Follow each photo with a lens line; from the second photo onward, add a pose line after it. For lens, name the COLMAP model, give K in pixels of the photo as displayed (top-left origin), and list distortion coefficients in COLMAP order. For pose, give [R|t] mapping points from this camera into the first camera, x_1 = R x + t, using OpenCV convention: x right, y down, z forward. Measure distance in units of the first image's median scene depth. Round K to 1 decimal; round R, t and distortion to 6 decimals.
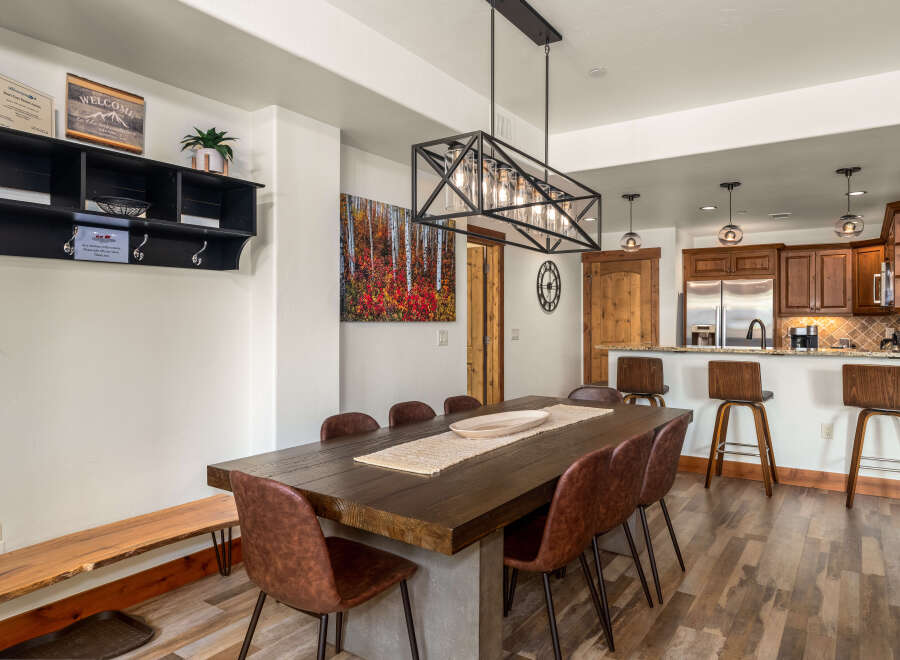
lens RADIAL K [[556.4, 0, 436.5], [0, 556.4, 319.0], [0, 0, 1]] dist [-0.000139, 0.004000]
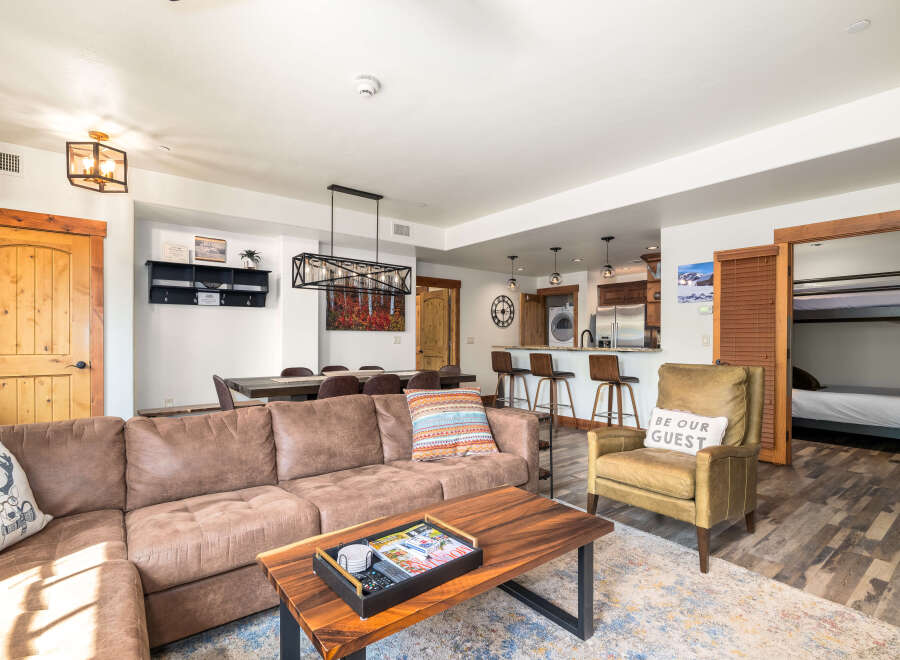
lens RADIAL K [[451.1, 0, 457.8], [0, 451.1, 347.3], [0, 0, 1]] dist [-0.002776, -0.000356]
pose [[0.969687, 0.005505, -0.244288, 0.550093], [-0.001155, 0.999838, 0.017948, 0.029270], [0.244347, -0.017122, 0.969537, -0.406686]]
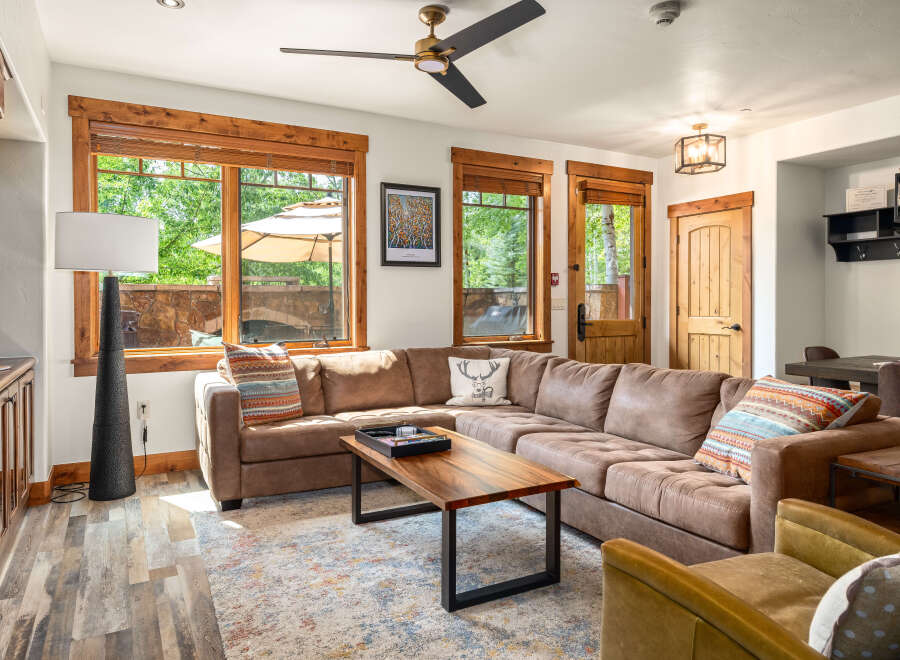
lens RADIAL K [[586.0, 0, 428.5], [0, 586.0, 308.8], [0, 0, 1]] dist [0.009501, 0.000554]
pose [[-0.423293, 0.007570, -0.905961, 1.014387], [0.001492, 0.999970, 0.007659, 0.029792], [0.905992, 0.001891, -0.423291, 0.177621]]
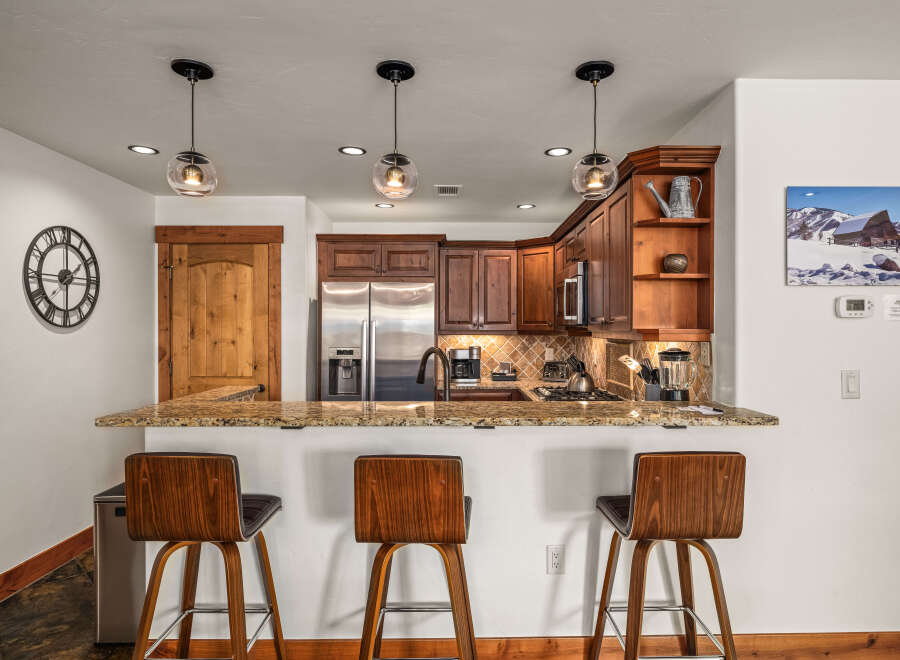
lens RADIAL K [[545.6, 0, 449.6], [0, 545.6, 330.5], [0, 0, 1]] dist [-0.008248, 0.000643]
pose [[0.804916, -0.002152, 0.593384, 0.266755], [-0.001484, 0.999983, 0.005639, -0.019852], [-0.593386, -0.005419, 0.804900, 0.553991]]
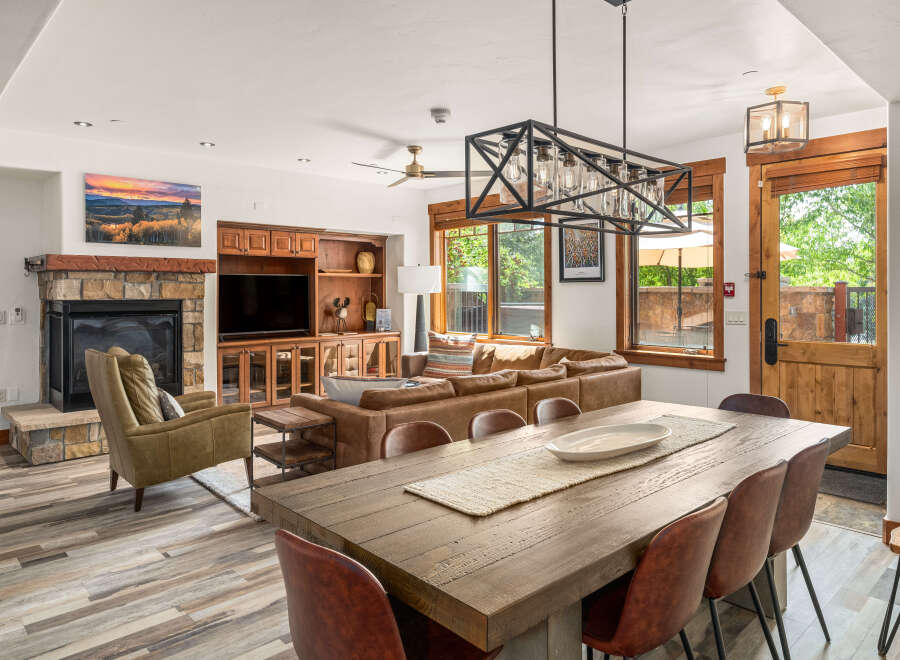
lens RADIAL K [[603.8, 0, 463.3], [0, 603.8, 289.6], [0, 0, 1]] dist [-0.007000, -0.001639]
pose [[-0.990221, -0.000227, 0.139509, 0.130679], [-0.000401, 0.999999, -0.001219, -0.020703], [-0.139508, -0.001263, -0.990220, 1.062834]]
